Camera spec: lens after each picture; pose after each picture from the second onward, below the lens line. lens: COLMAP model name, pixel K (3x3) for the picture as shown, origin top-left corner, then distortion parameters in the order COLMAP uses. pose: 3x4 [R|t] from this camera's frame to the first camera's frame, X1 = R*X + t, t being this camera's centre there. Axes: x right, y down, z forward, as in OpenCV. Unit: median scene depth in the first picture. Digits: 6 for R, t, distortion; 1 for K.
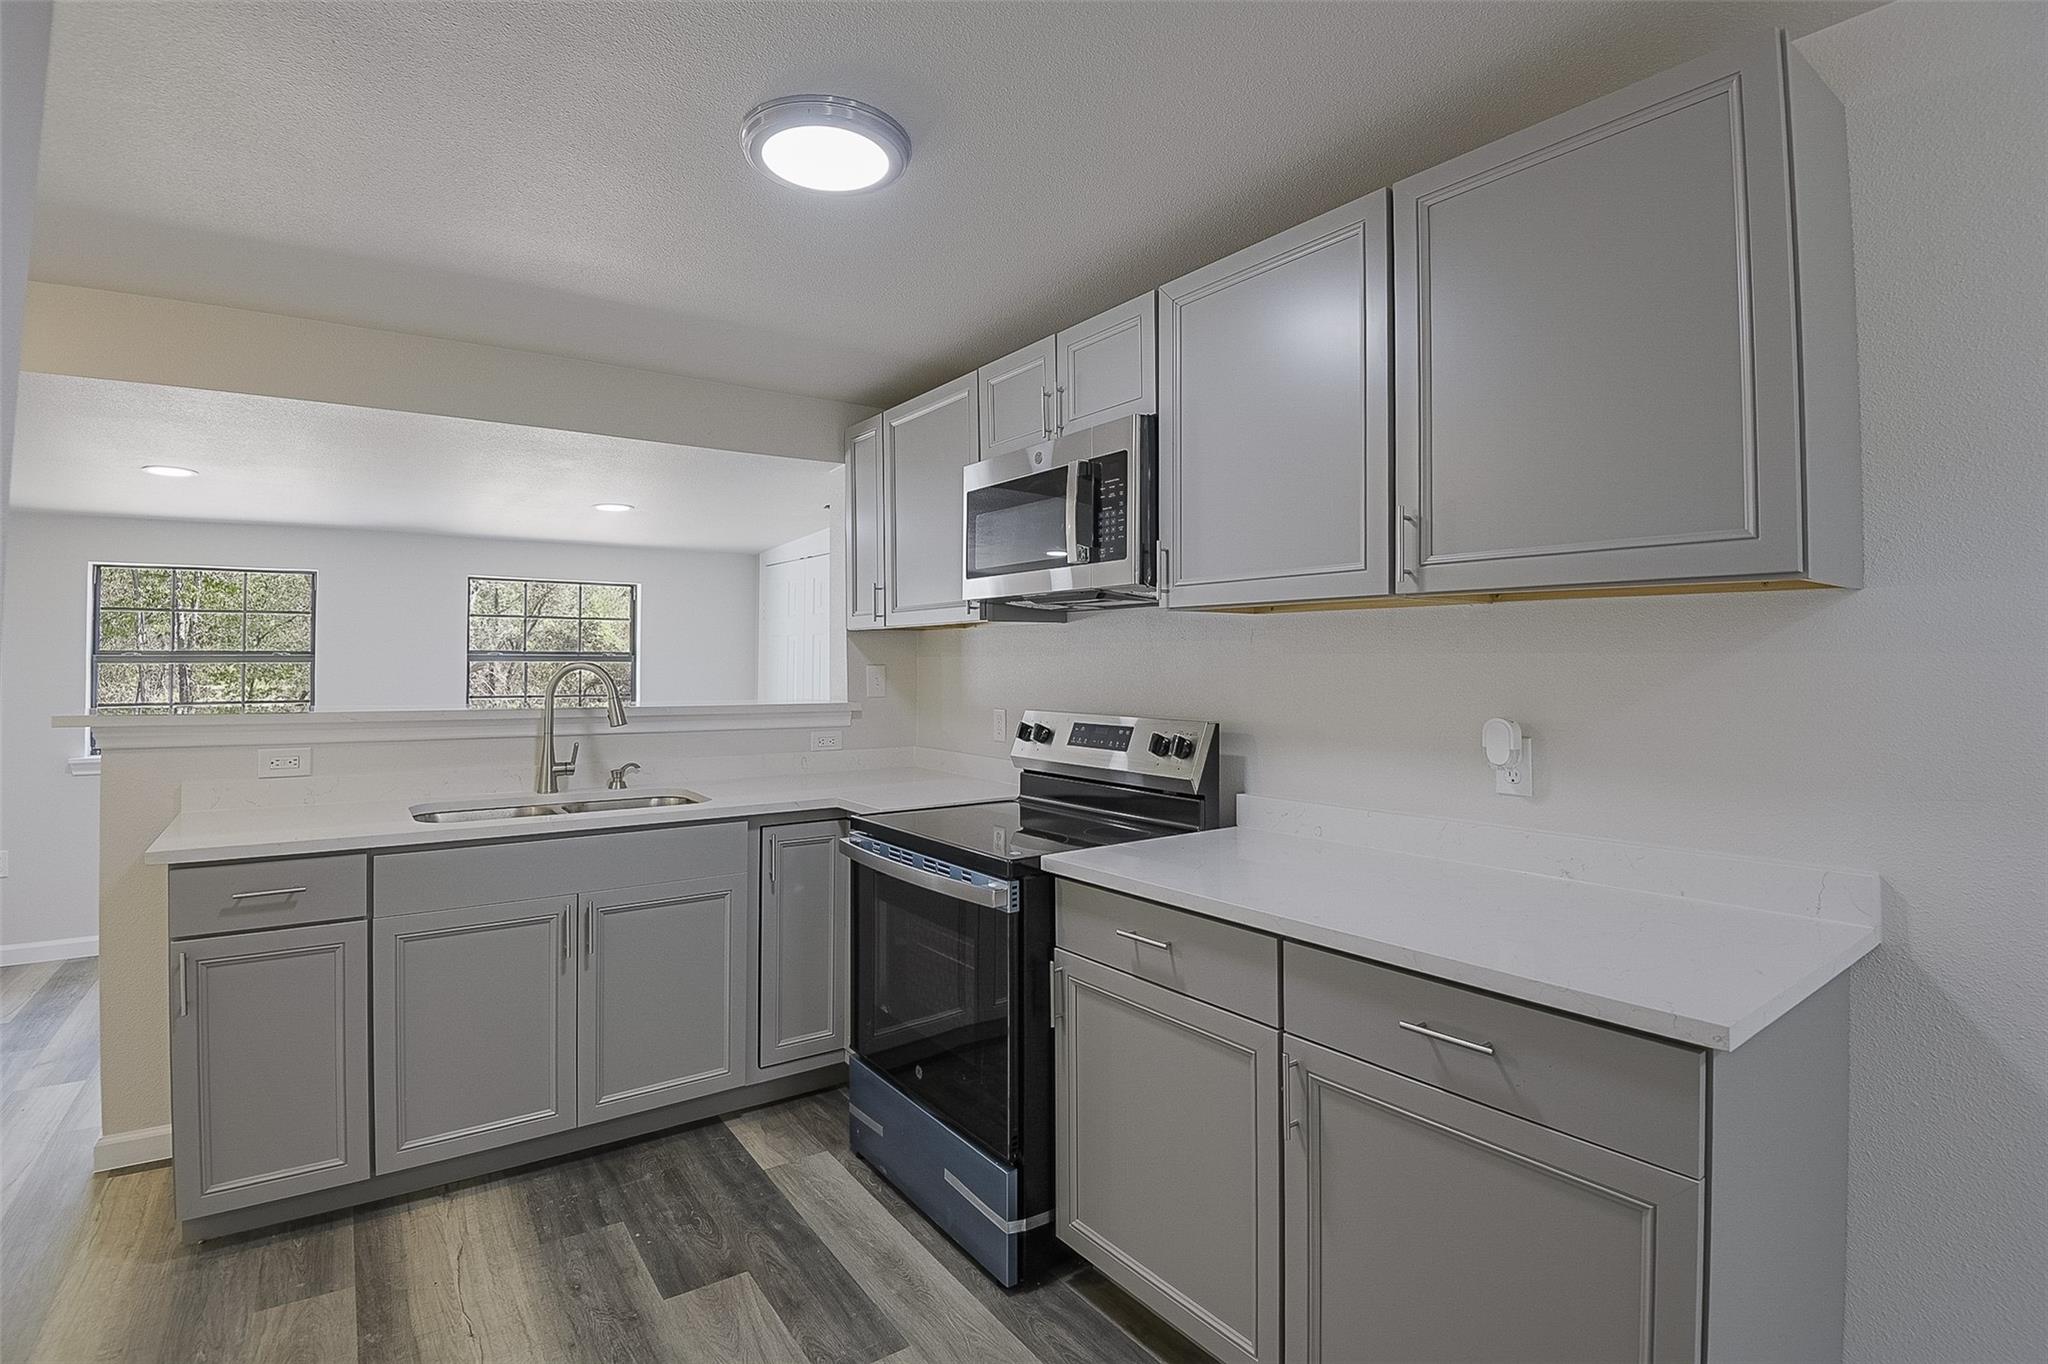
lens RADIAL K [[977.9, 0, 1025.5], [0, 977.9, 643.6], [0, 0, 1]] dist [-0.000216, -0.023759]
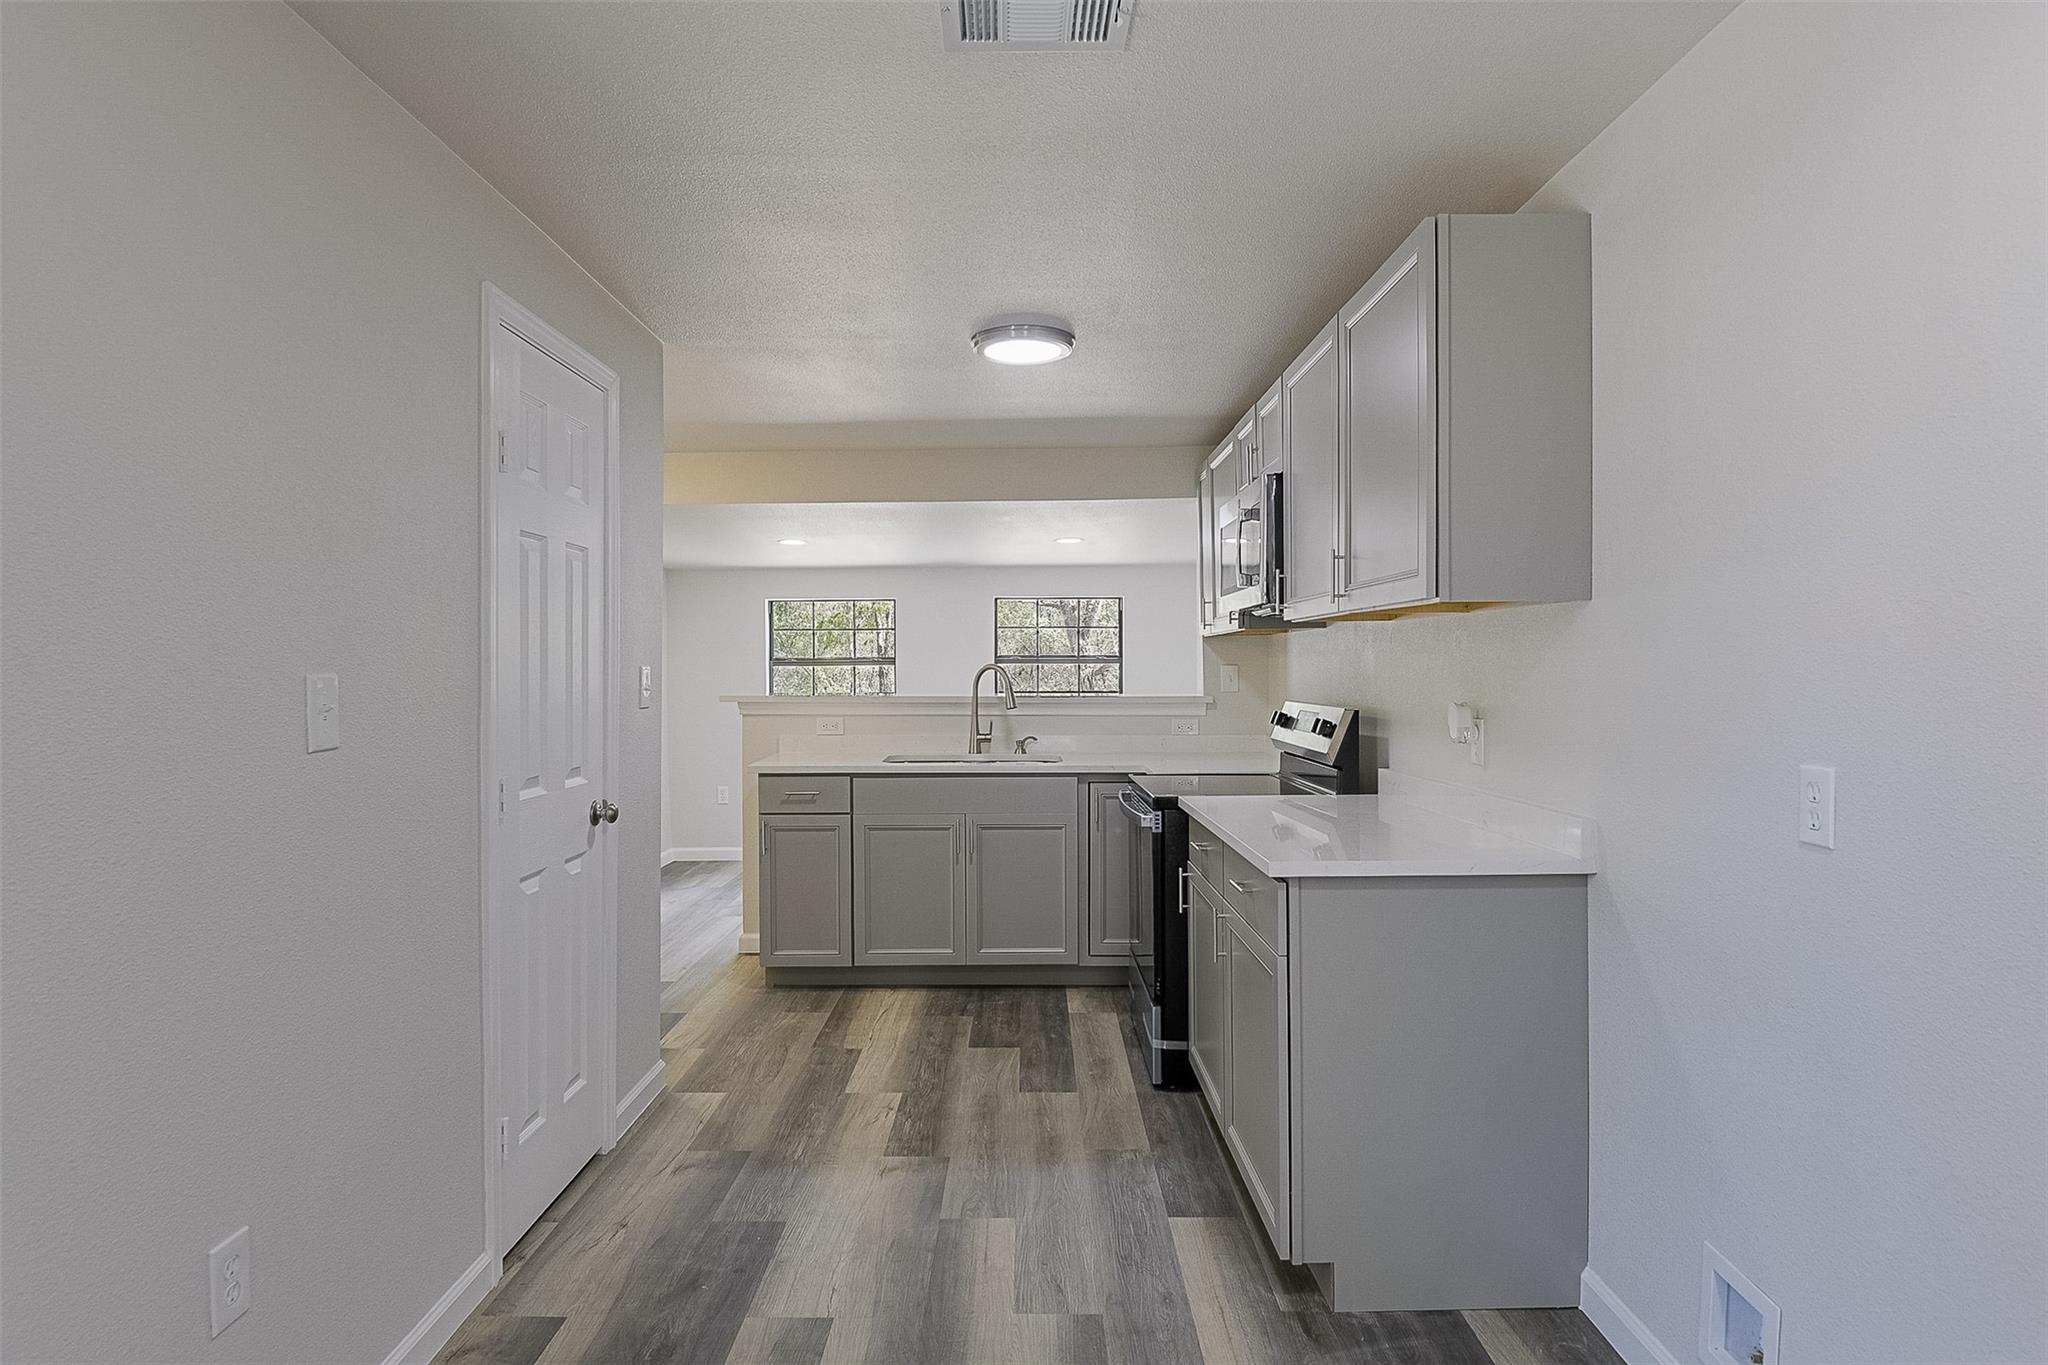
lens RADIAL K [[1151.4, 0, 1024.0], [0, 1151.4, 682.5], [0, 0, 1]] dist [-0.001528, -0.000184]
pose [[0.815899, 0.004764, -0.578174, 0.719289], [0.015846, 0.999406, 0.030596, -0.005573], [0.577977, -0.034124, 0.815339, -0.453450]]
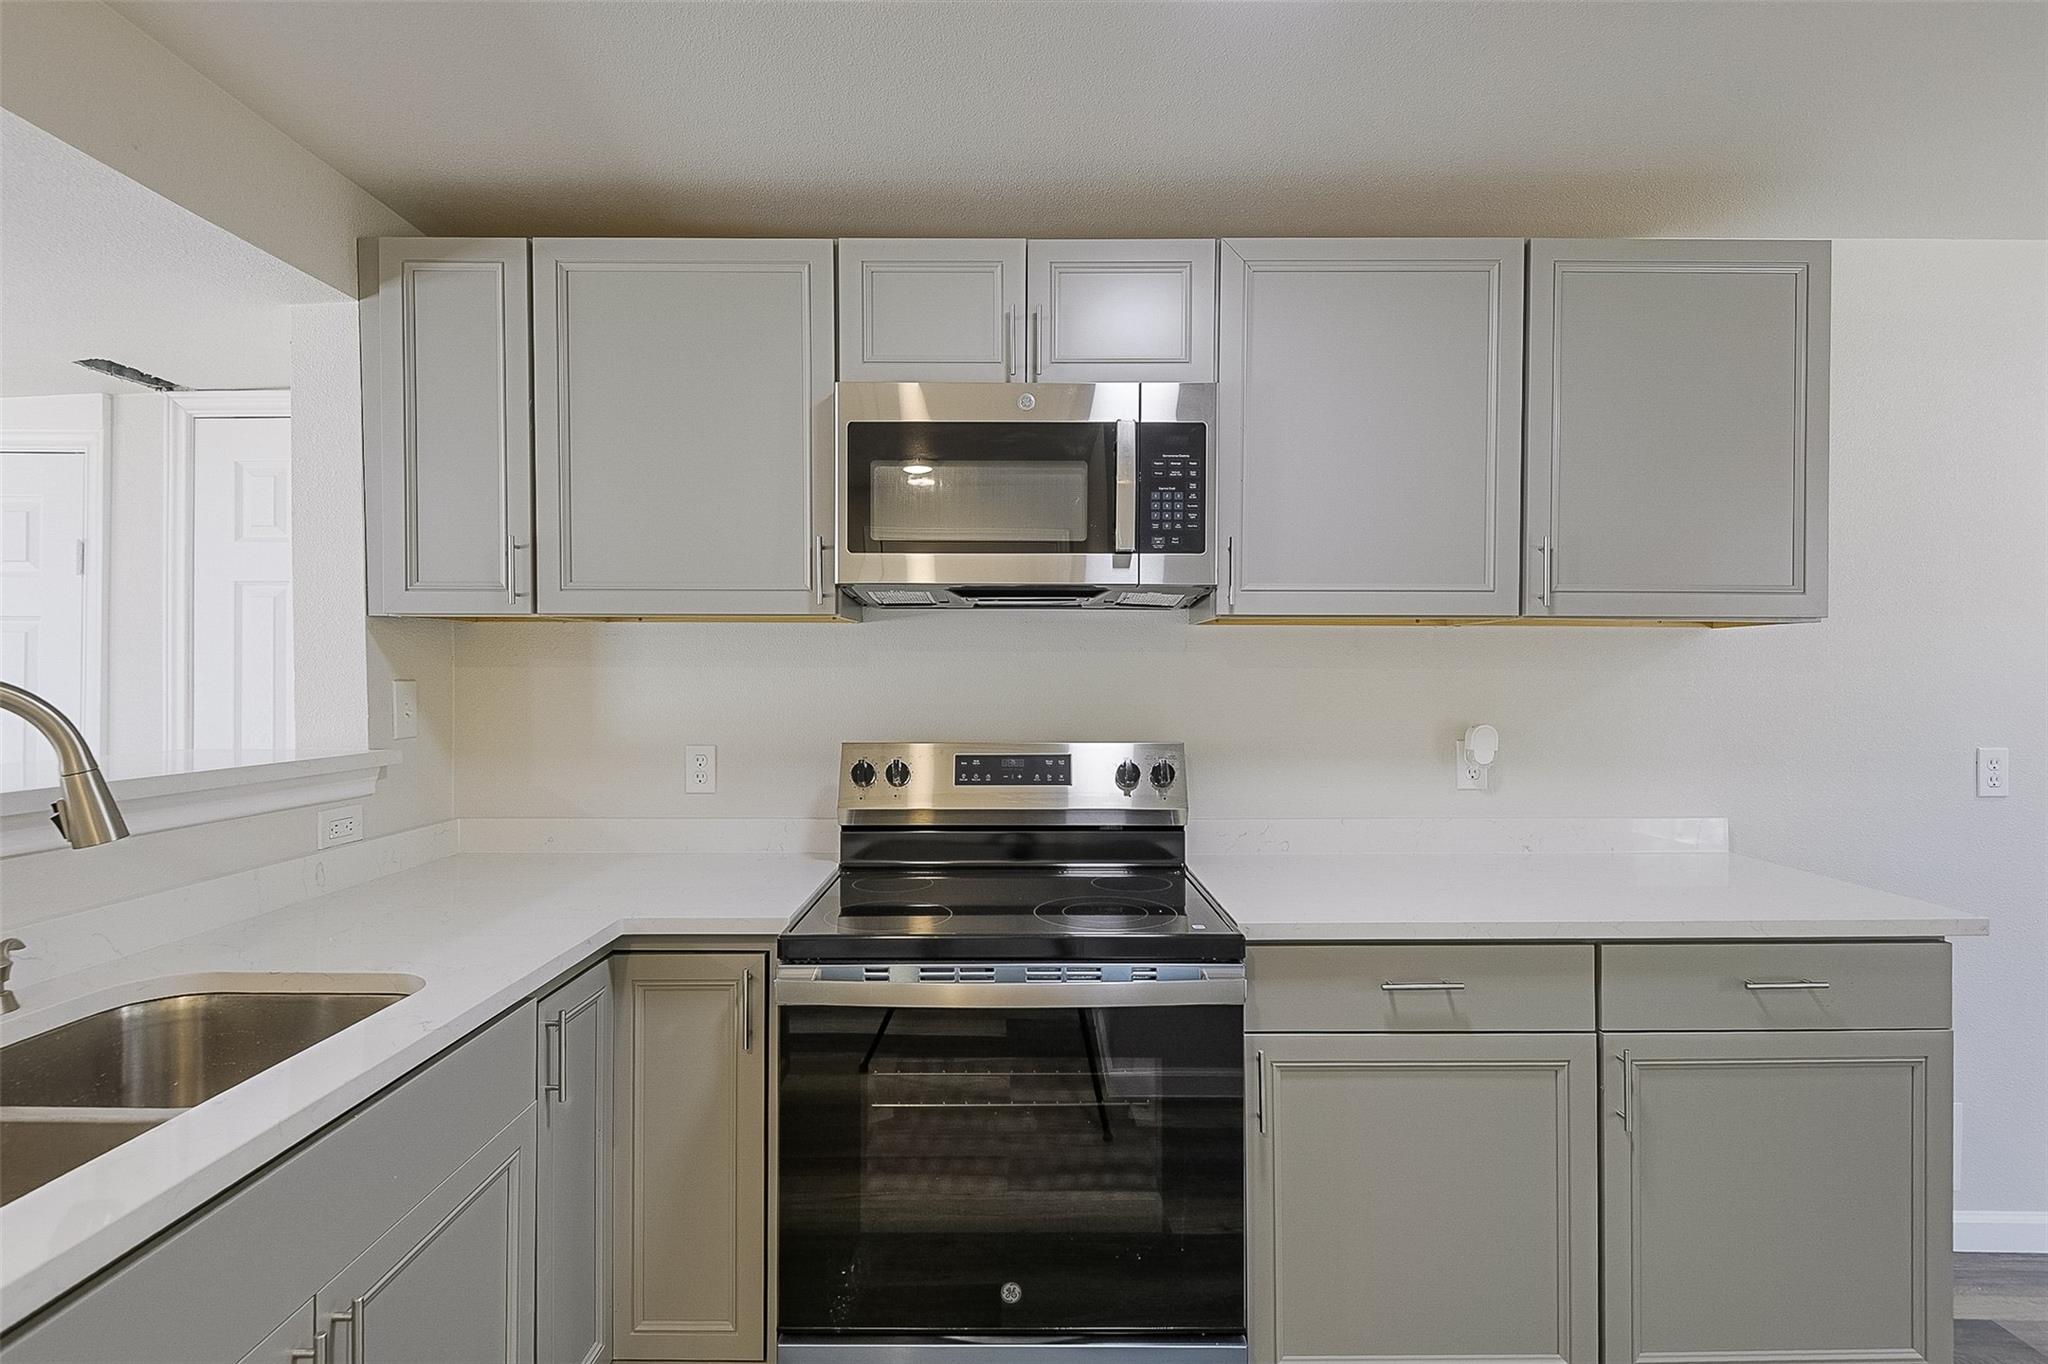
lens RADIAL K [[974.8, 0, 1024.0], [0, 974.8, 682.0], [0, 0, 1]] dist [0.004087, 0.000371]
pose [[0.588713, -0.003098, 0.808336, -0.634068], [-0.015124, 0.999775, 0.014847, 0.012544], [-0.808201, -0.020966, 0.588534, 0.604165]]
